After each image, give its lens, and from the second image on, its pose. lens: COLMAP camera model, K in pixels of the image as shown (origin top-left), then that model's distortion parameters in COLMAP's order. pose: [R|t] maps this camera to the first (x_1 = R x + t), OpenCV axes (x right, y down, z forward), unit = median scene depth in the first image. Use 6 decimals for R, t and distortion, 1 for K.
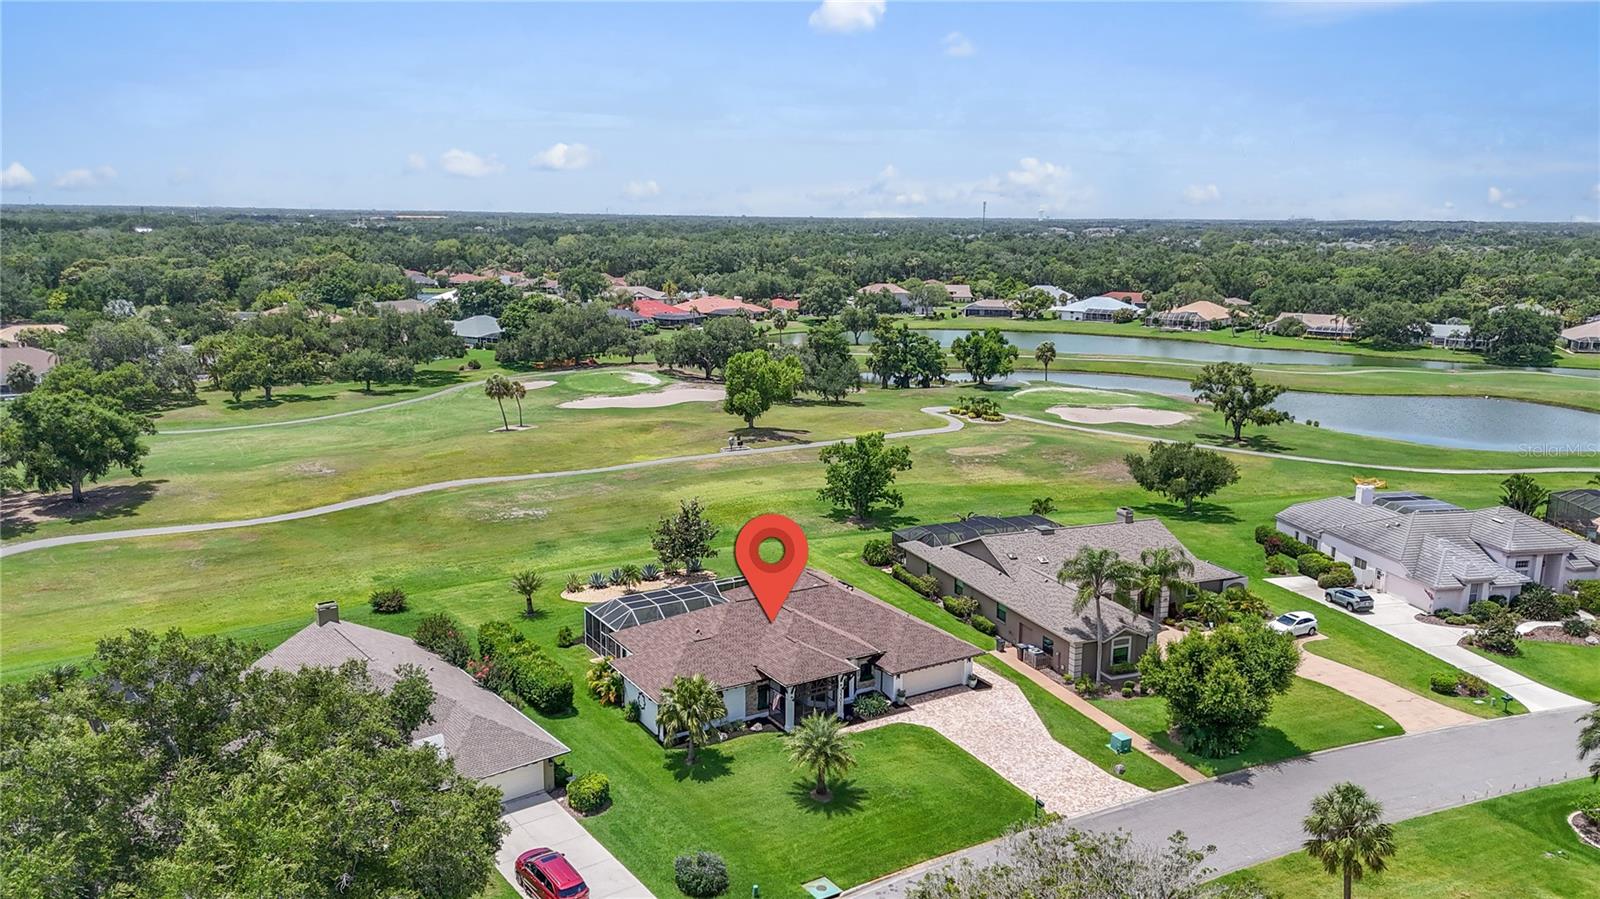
lens RADIAL K [[1176.2, 0, 800.0], [0, 1176.2, 449.5], [0, 0, 1]] dist [0.064885, -0.041659]
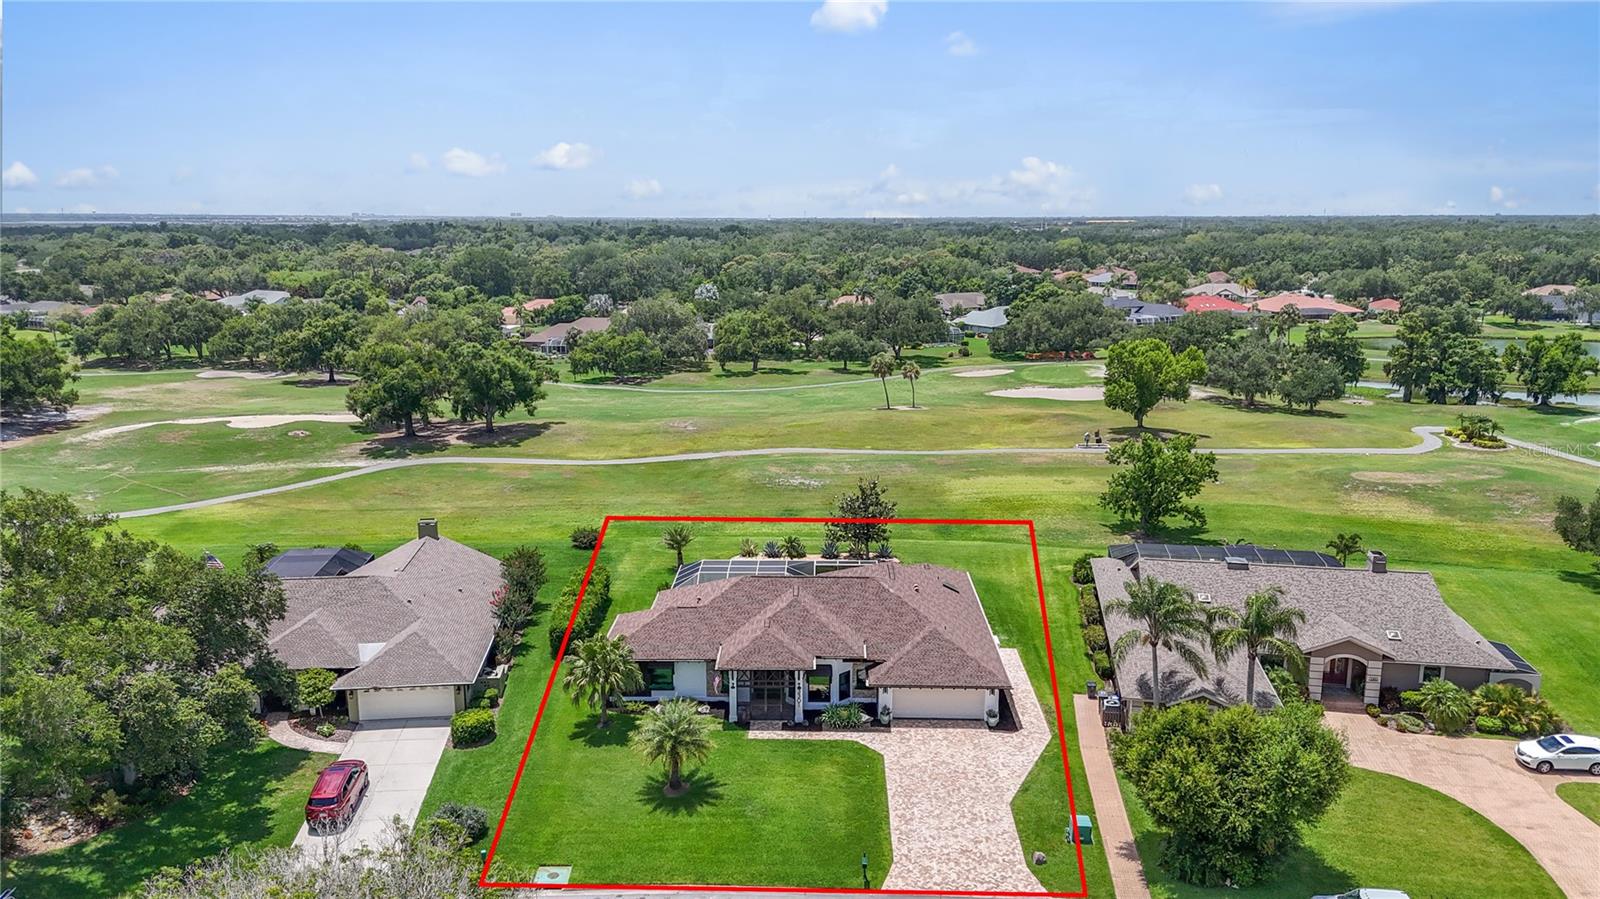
lens RADIAL K [[1176.2, 0, 800.0], [0, 1176.2, 449.5], [0, 0, 1]] dist [0.064885, -0.041659]
pose [[0.841193, 0.093289, -0.532627, 0.296860], [-0.095769, 0.995137, 0.023045, 0.003155], [0.532187, 0.031624, 0.846036, 0.151524]]
